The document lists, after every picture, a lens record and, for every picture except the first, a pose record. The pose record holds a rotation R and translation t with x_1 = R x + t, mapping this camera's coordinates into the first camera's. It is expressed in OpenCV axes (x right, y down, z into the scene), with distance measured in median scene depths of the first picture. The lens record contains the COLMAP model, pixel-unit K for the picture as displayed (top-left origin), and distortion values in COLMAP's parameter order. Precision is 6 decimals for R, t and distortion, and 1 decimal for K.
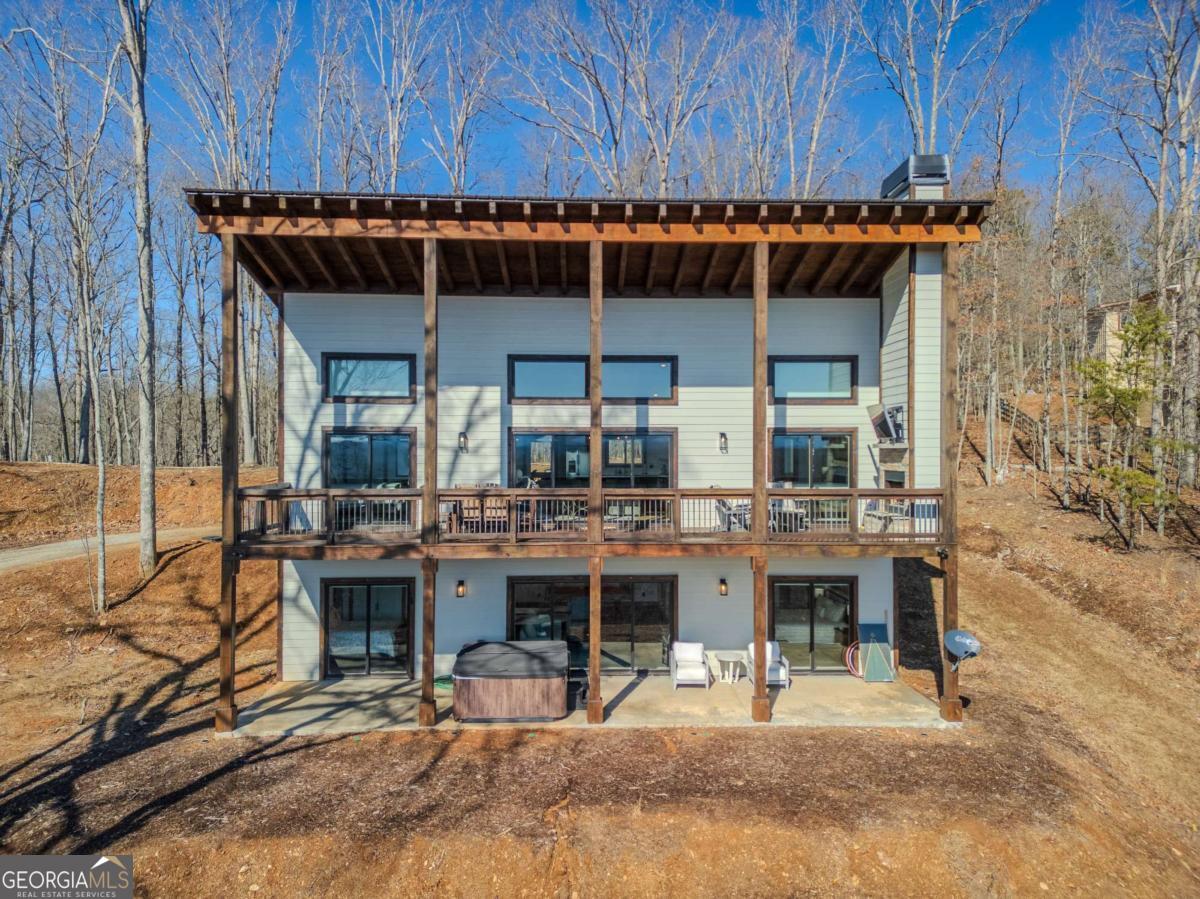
lens RADIAL K [[831.0, 0, 600.0], [0, 831.0, 449.5], [0, 0, 1]] dist [0.067953, -0.059467]
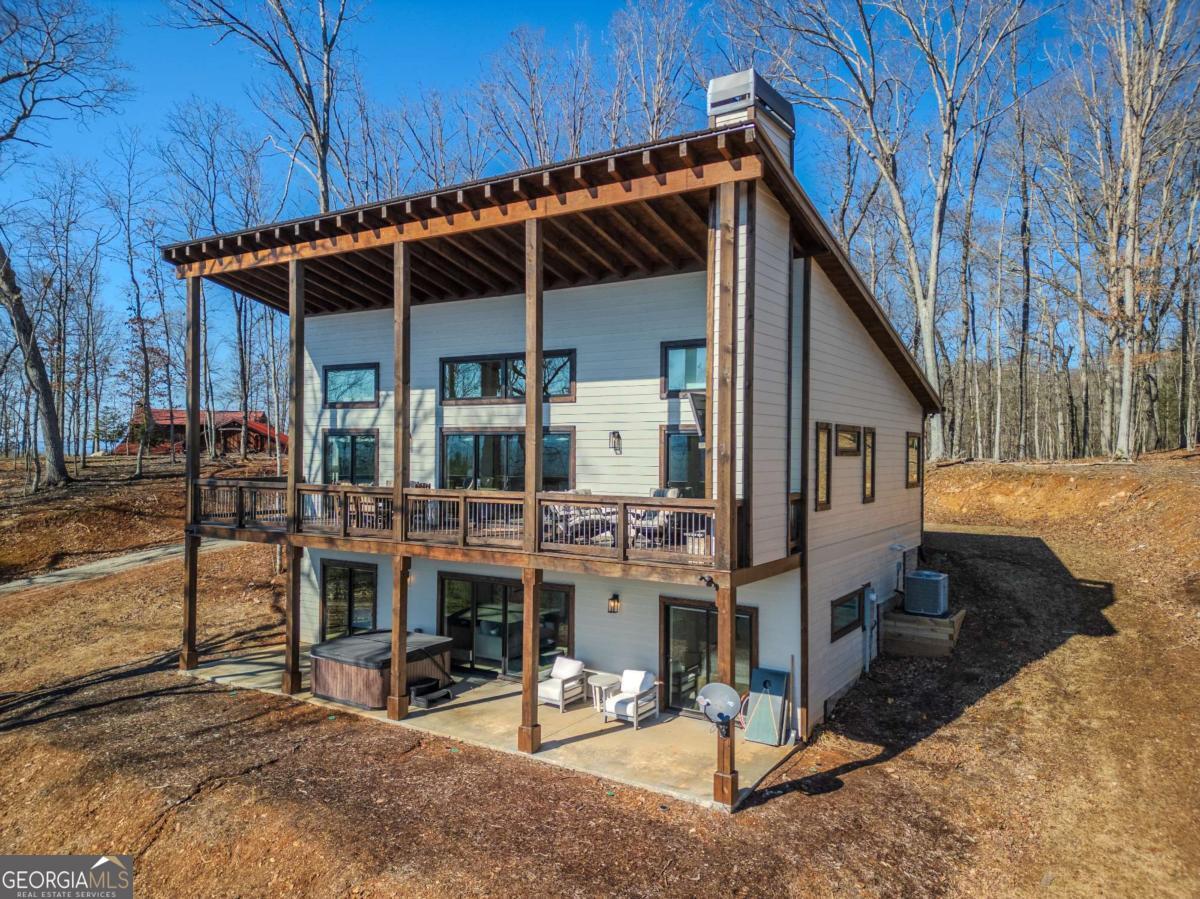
lens RADIAL K [[831.0, 0, 600.0], [0, 831.0, 449.5], [0, 0, 1]] dist [0.067953, -0.059467]
pose [[0.822916, 0.004045, -0.568149, 0.652006], [-0.005724, 0.999983, -0.001171, 0.000556], [0.568135, 0.004216, 0.822925, 0.257085]]
